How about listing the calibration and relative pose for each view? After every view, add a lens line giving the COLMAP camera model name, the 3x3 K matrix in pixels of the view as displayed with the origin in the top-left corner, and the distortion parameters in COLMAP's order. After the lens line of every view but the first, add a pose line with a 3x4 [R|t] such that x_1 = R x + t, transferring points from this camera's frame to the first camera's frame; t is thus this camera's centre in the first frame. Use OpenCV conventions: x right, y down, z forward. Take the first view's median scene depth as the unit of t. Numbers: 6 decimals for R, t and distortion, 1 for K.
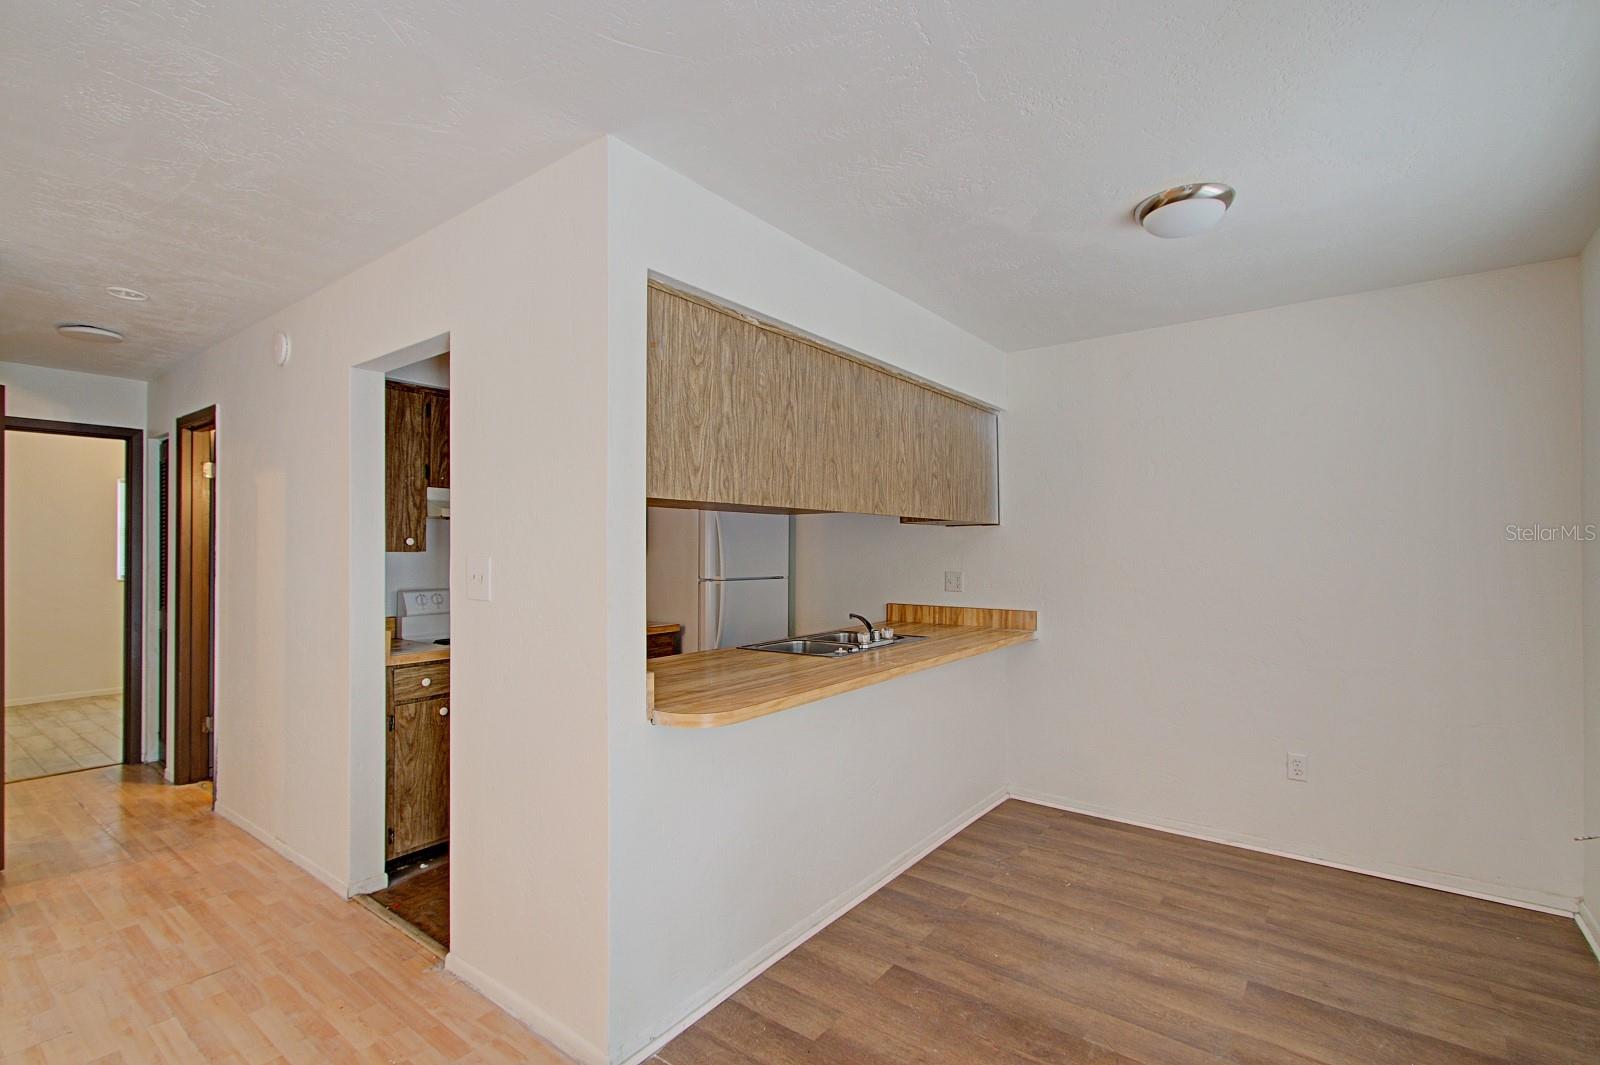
lens RADIAL K [[730.2, 0, 793.9], [0, 730.2, 543.9], [0, 0, 1]] dist [0.001474, 0.000586]
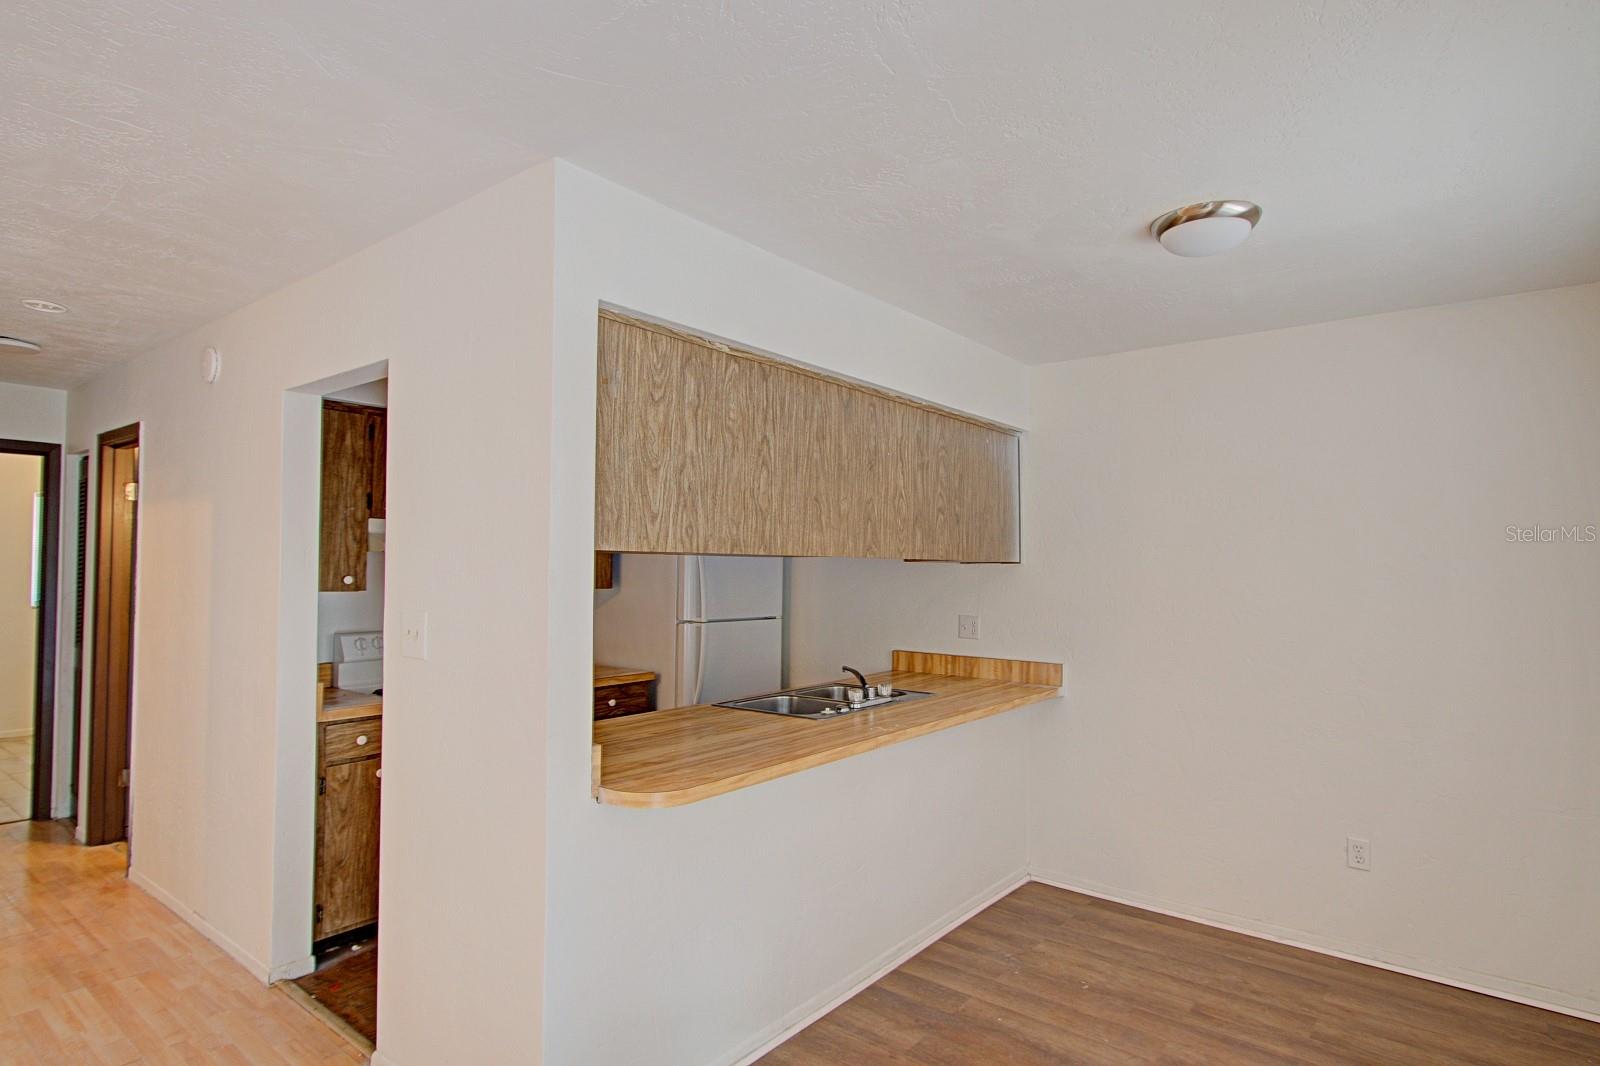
lens RADIAL K [[858.8, 0, 787.8], [0, 858.8, 547.4], [0, 0, 1]] dist [-0.000543, 0.002198]
pose [[0.999580, 0.009058, -0.027543, 0.049313], [-0.009494, 0.999831, -0.015747, -0.039845], [0.027396, 0.016002, 0.999497, -0.042078]]
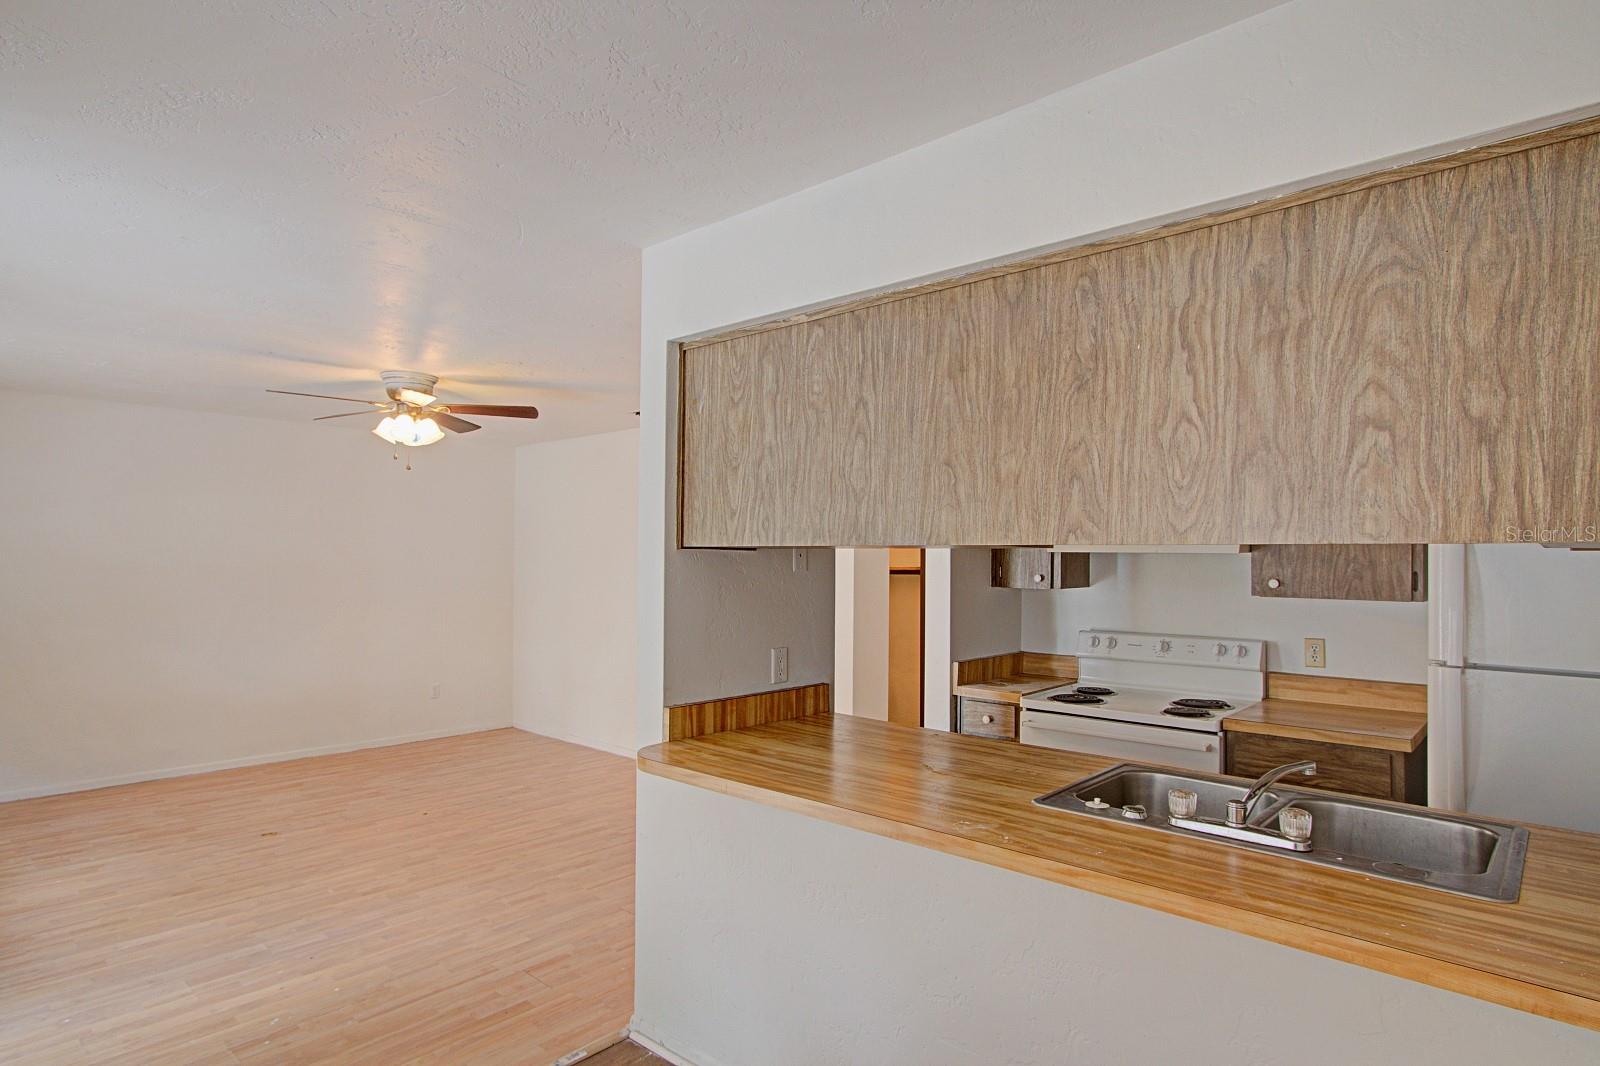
lens RADIAL K [[862.9, 0, 821.4], [0, 862.9, 542.2], [0, 0, 1]] dist [-0.005416, 0.000726]
pose [[-0.066561, -0.018053, -0.997619, 0.797666], [-0.003525, 0.999834, -0.017858, -0.035938], [0.997776, 0.002328, -0.066614, 0.970420]]
